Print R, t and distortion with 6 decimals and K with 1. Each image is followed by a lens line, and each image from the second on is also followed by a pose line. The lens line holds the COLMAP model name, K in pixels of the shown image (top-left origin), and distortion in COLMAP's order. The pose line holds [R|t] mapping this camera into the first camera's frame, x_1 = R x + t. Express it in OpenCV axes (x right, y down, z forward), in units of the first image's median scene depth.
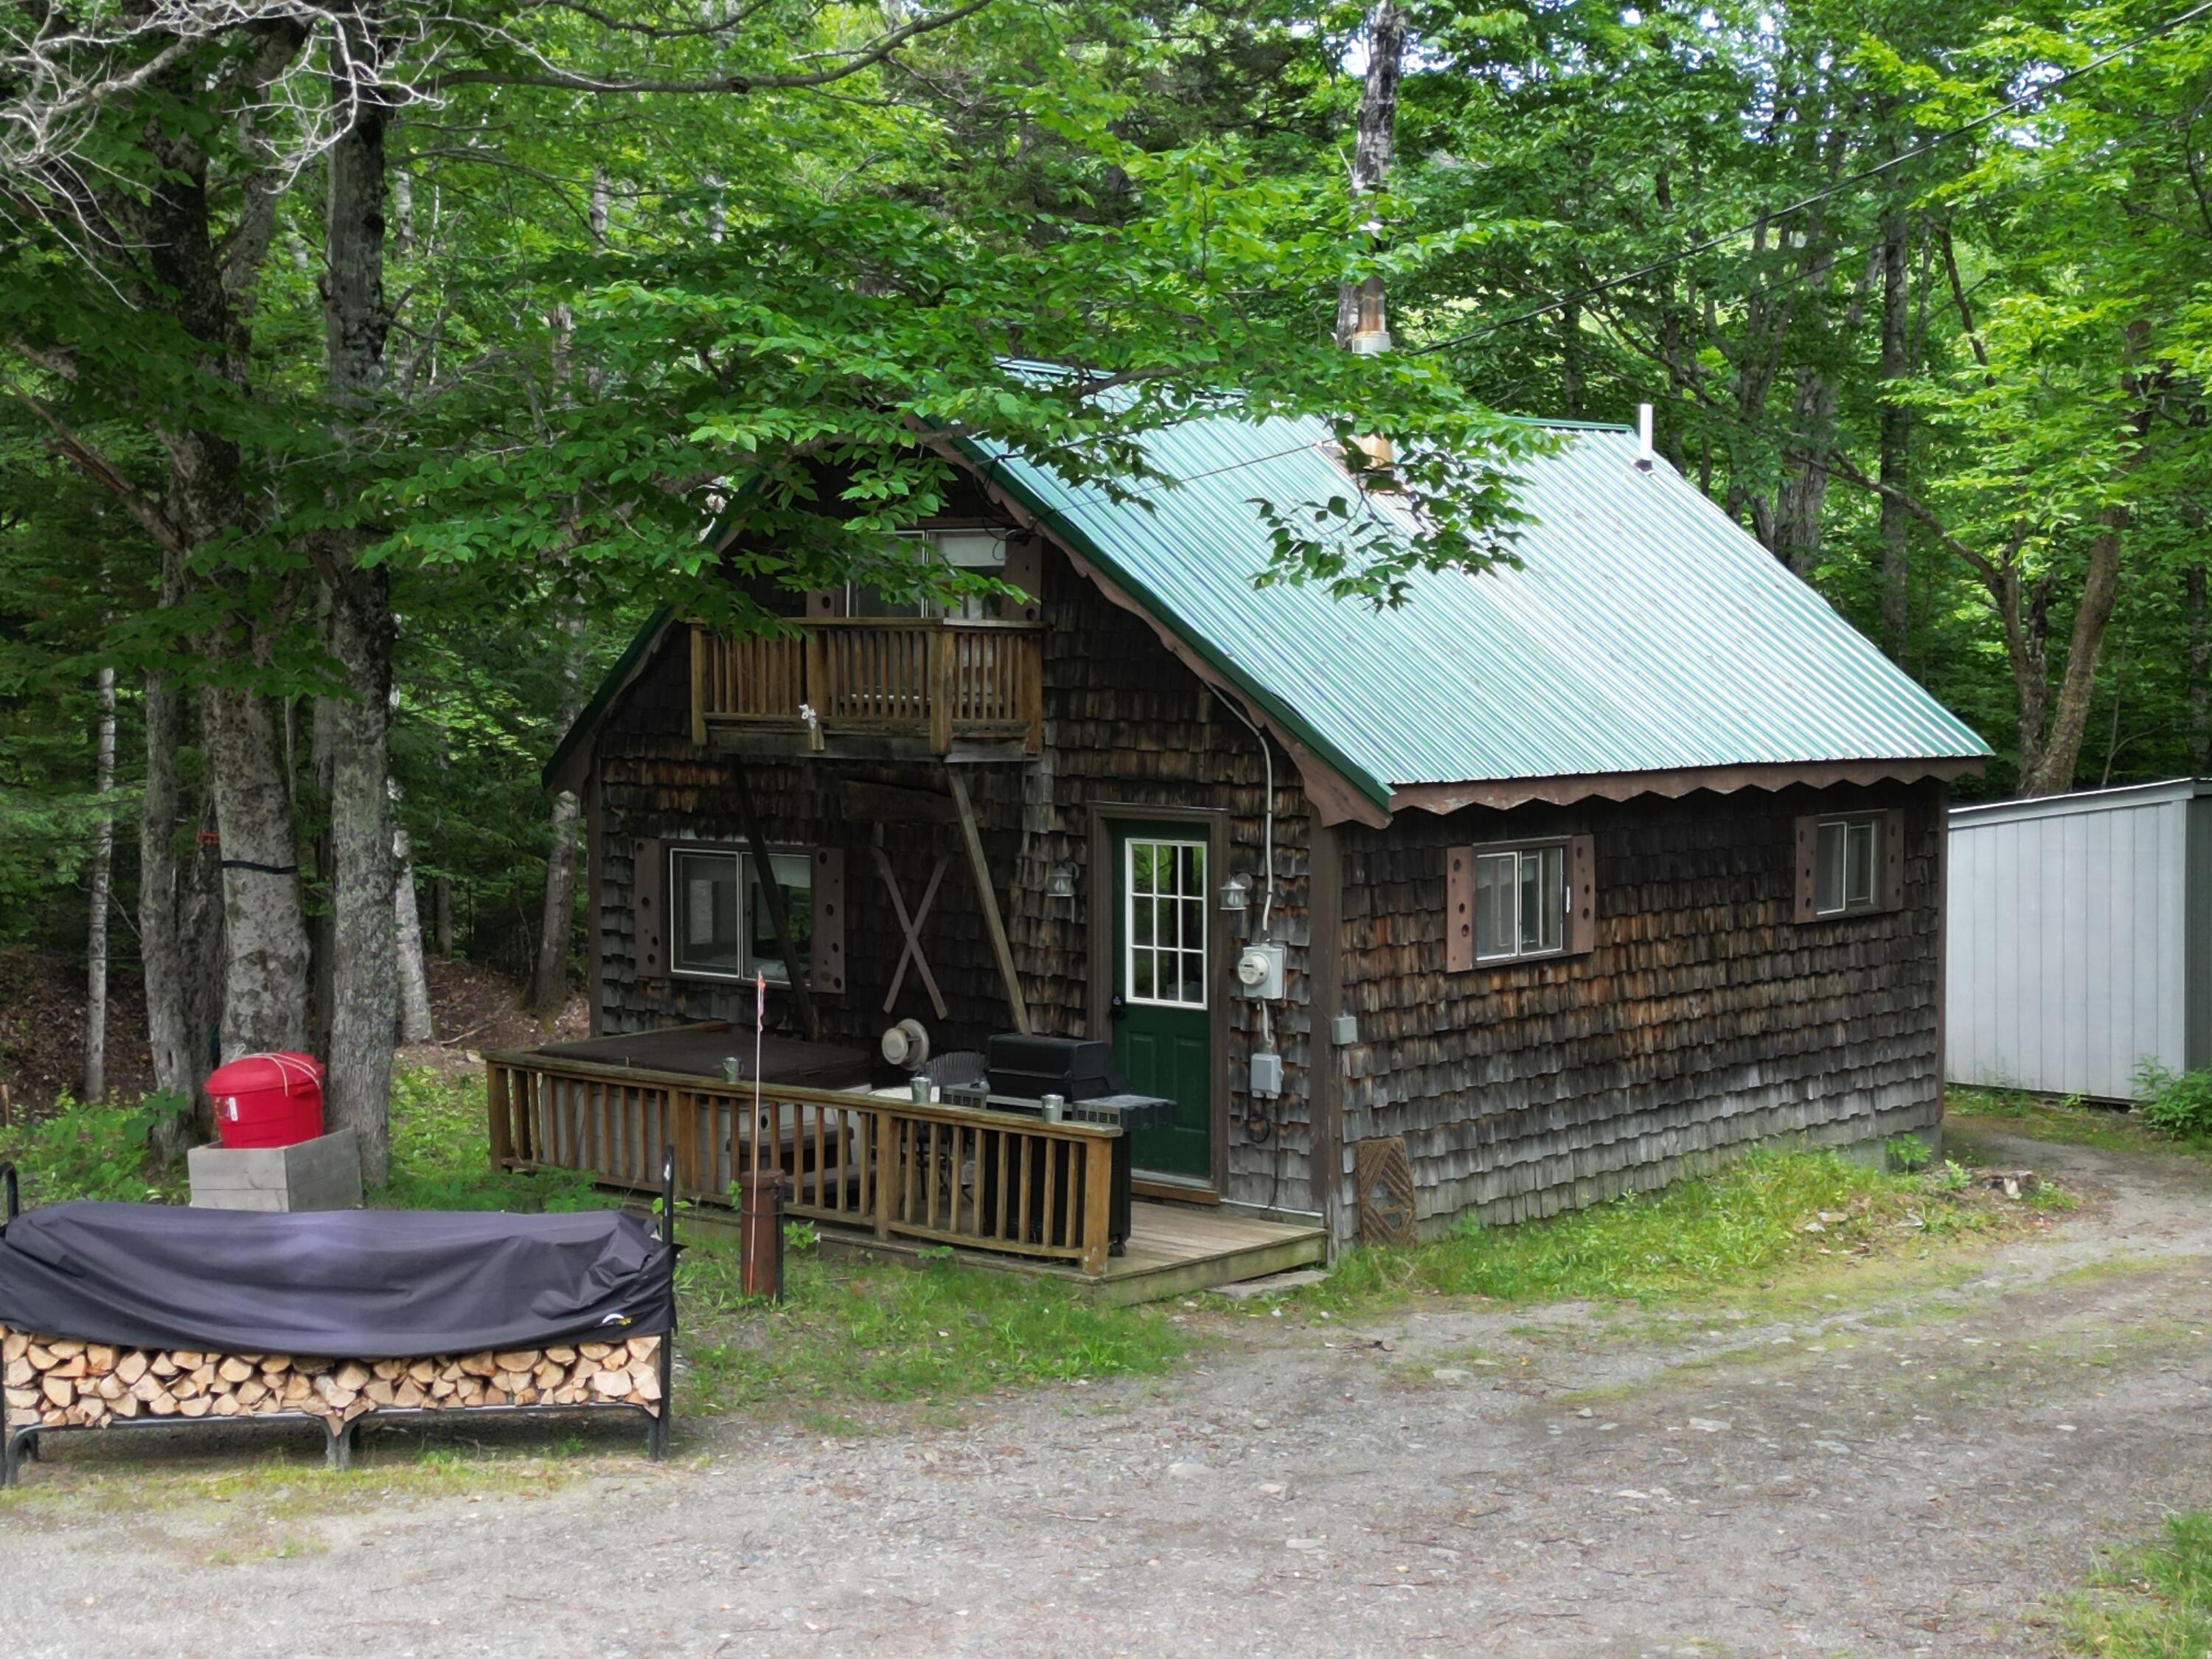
lens RADIAL K [[3048.1, 0, 1106.0], [0, 3048.1, 829.5], [0, 0, 1]] dist [0.276574, -1.201318]
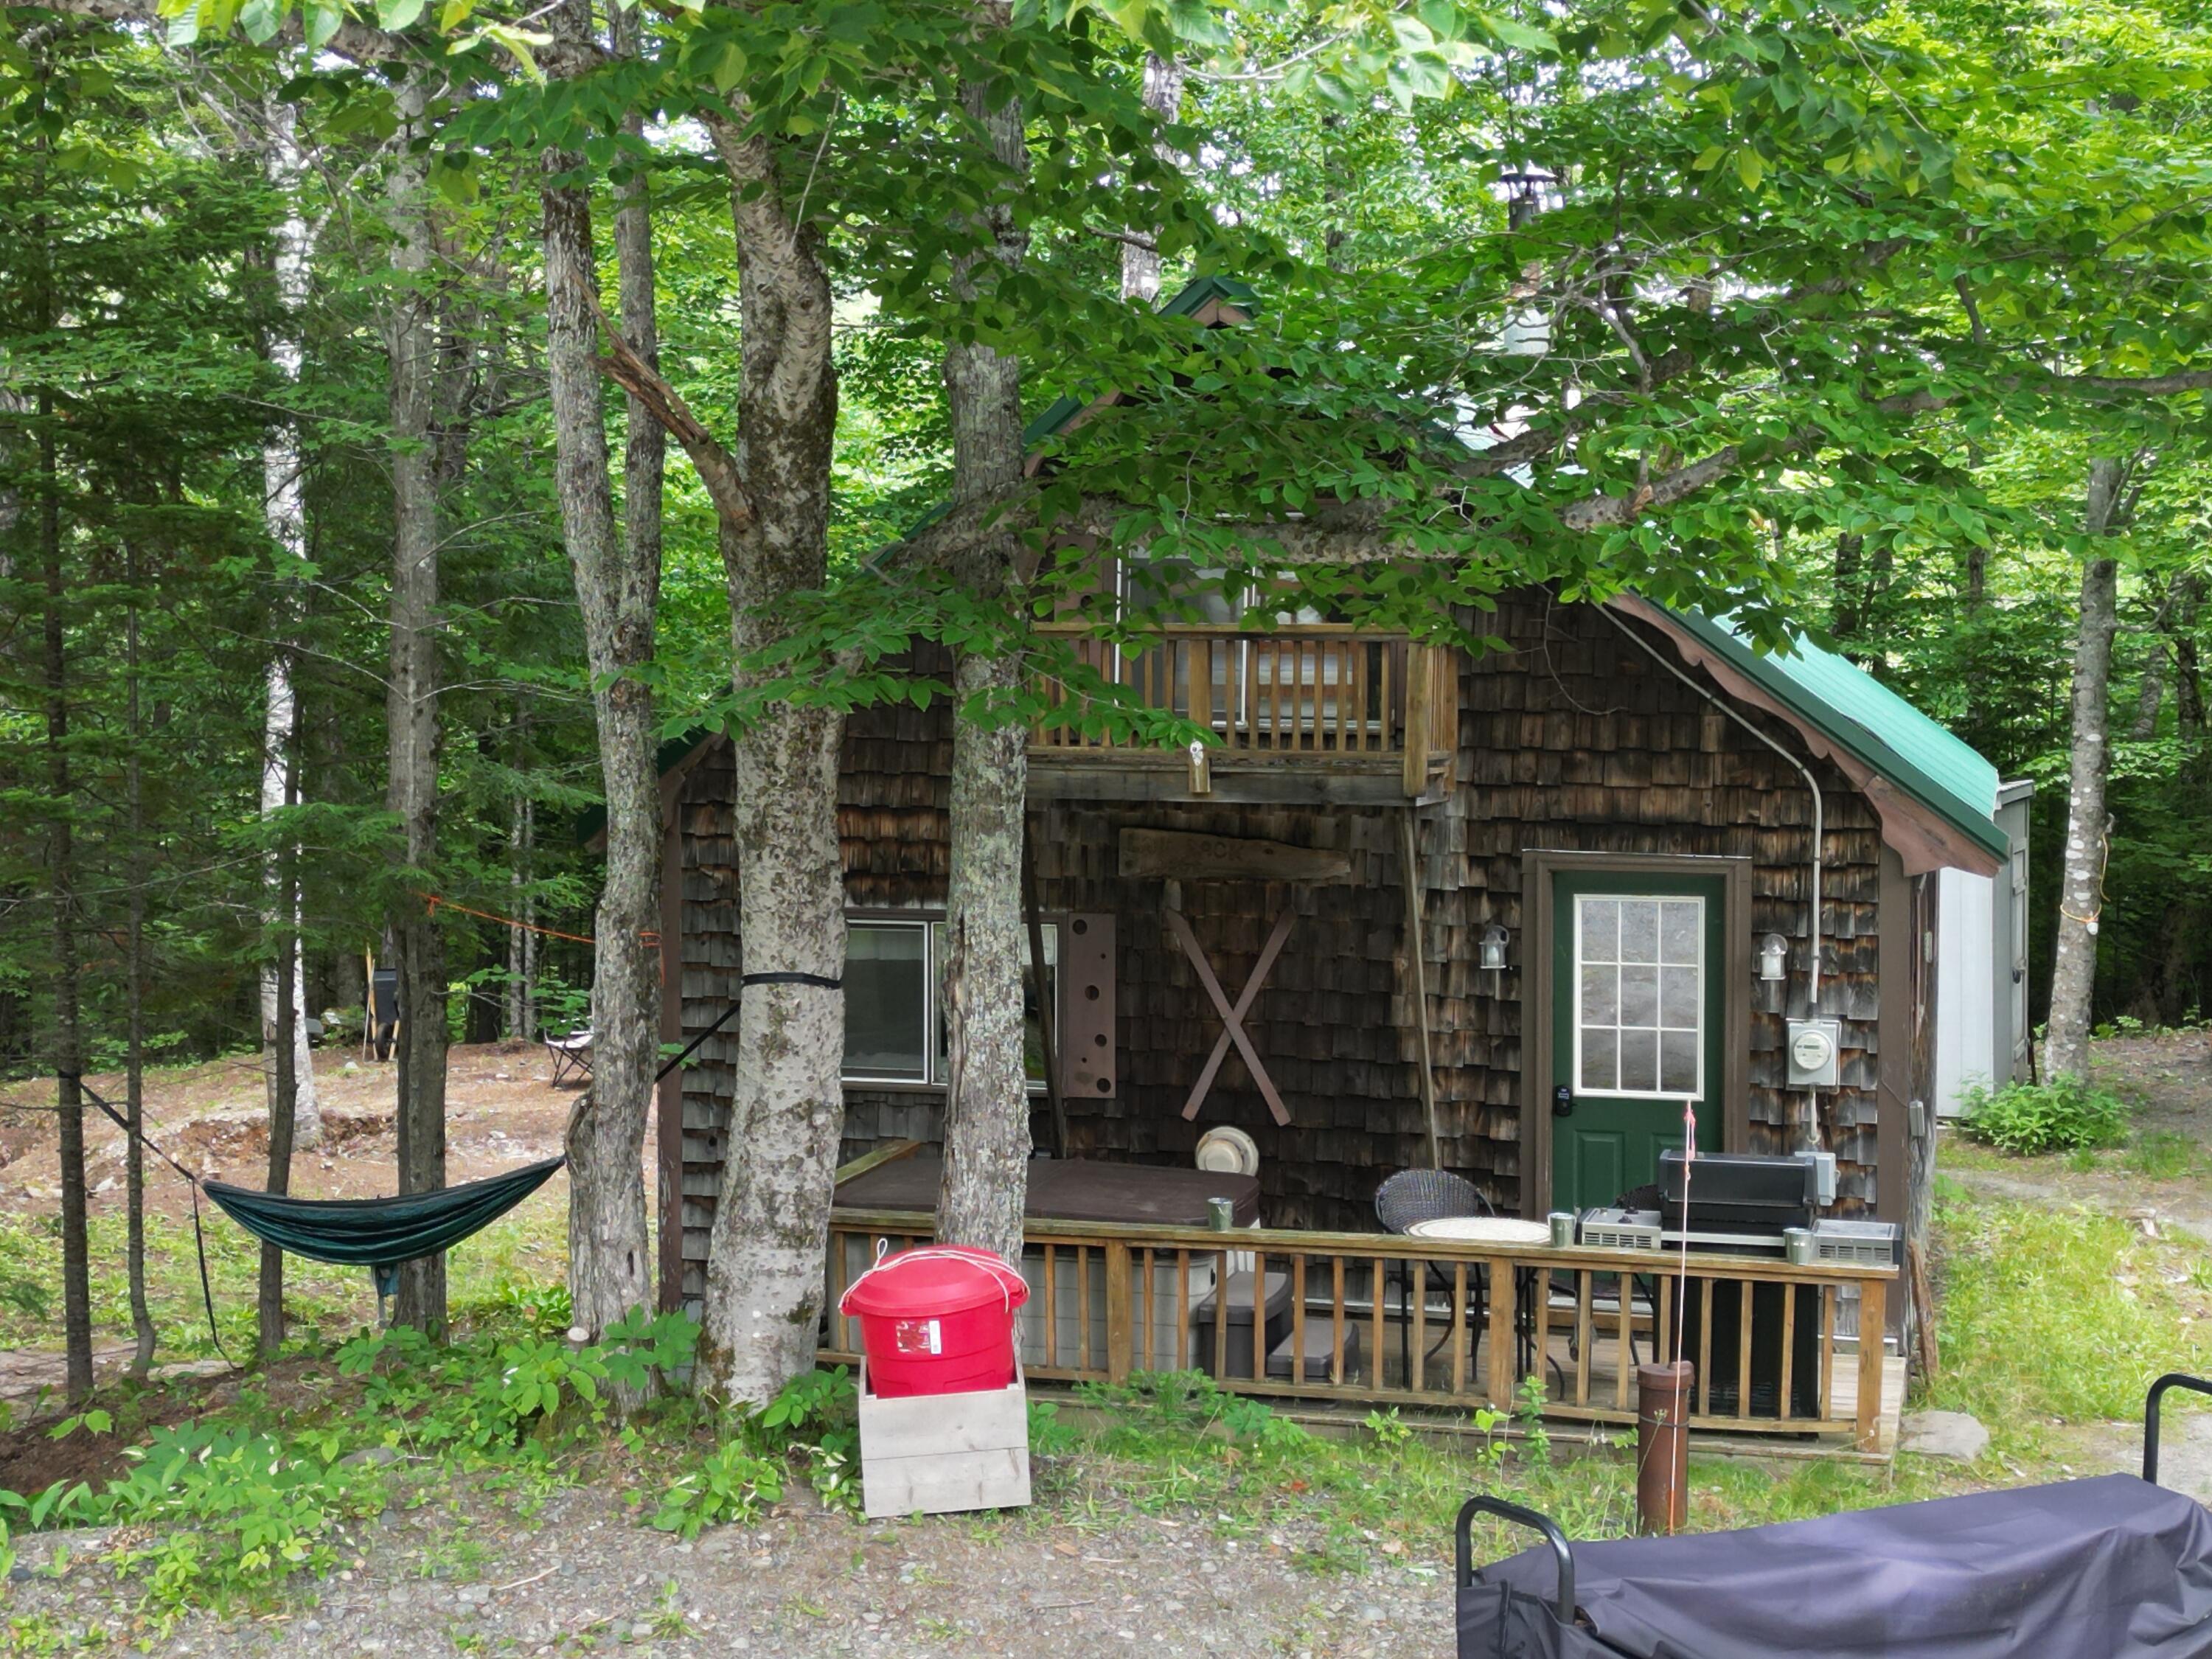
lens RADIAL K [[3048.1, 0, 1106.0], [0, 3048.1, 829.5], [0, 0, 1]] dist [0.276574, -1.201318]
pose [[0.907400, -0.022456, 0.419668, -0.476113], [0.021872, 0.999742, 0.006204, -0.023503], [-0.419699, 0.003549, 0.907656, 0.324249]]
